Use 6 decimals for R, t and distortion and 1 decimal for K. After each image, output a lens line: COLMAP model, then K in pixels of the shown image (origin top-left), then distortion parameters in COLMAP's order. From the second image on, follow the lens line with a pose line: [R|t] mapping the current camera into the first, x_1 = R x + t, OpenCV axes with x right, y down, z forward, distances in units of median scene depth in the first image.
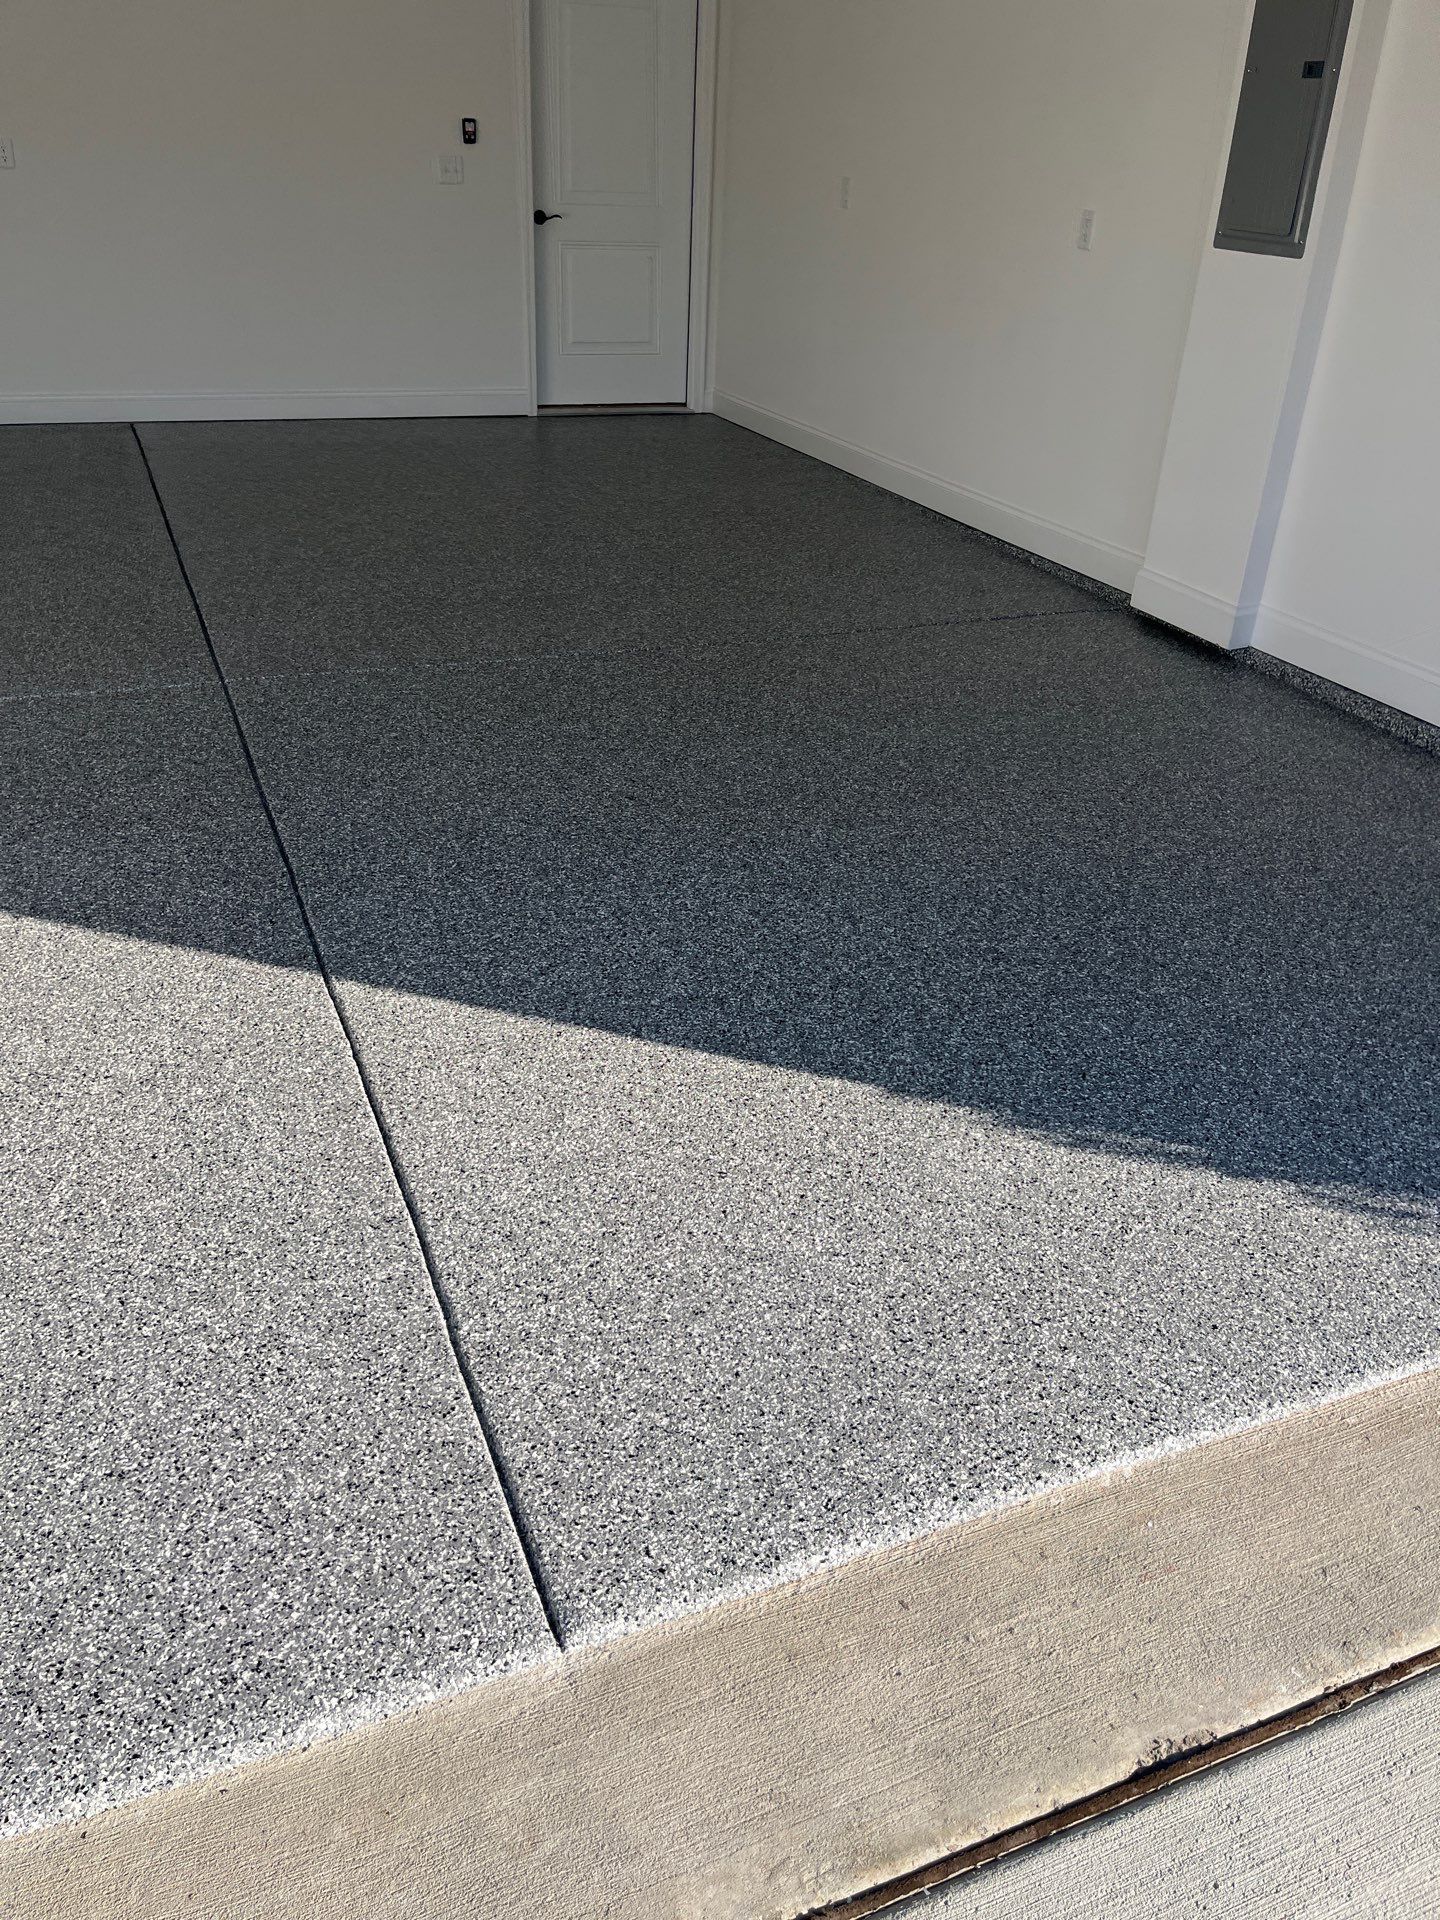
lens RADIAL K [[1482.8, 0, 733.0], [0, 1482.8, 961.0], [0, 0, 1]] dist [0.043478, -0.052624]
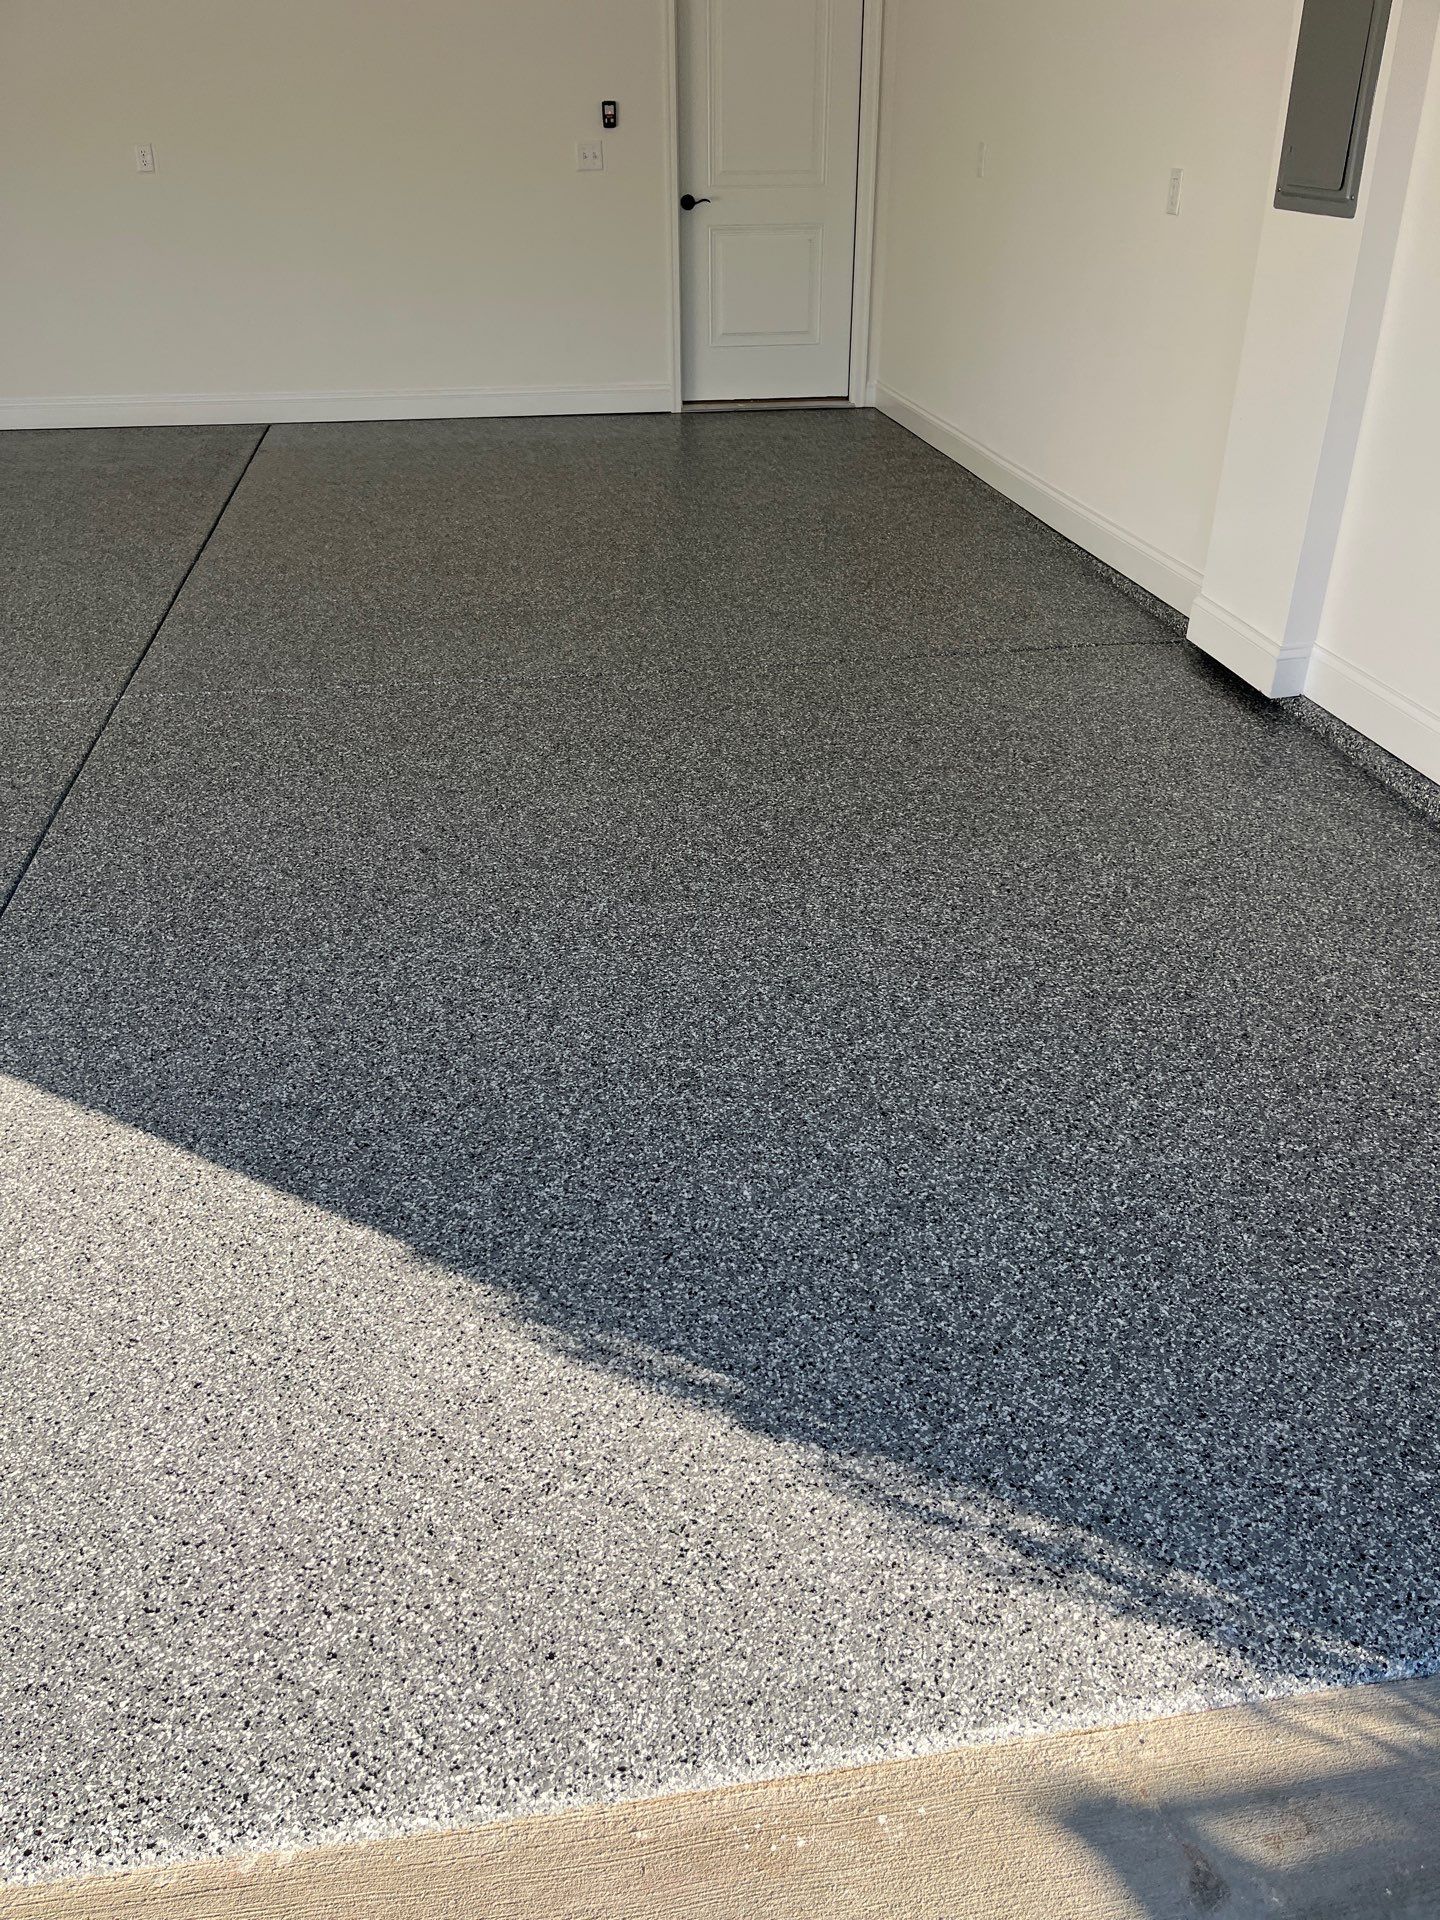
lens RADIAL K [[1501.8, 0, 724.2], [0, 1501.8, 959.0], [0, 0, 1]] dist [0.052795, -0.067908]
pose [[0.969256, 0.076158, -0.233971, 0.478354], [-0.075684, 0.997071, 0.011018, -0.101456], [0.234124, 0.007028, 0.972181, 0.239035]]
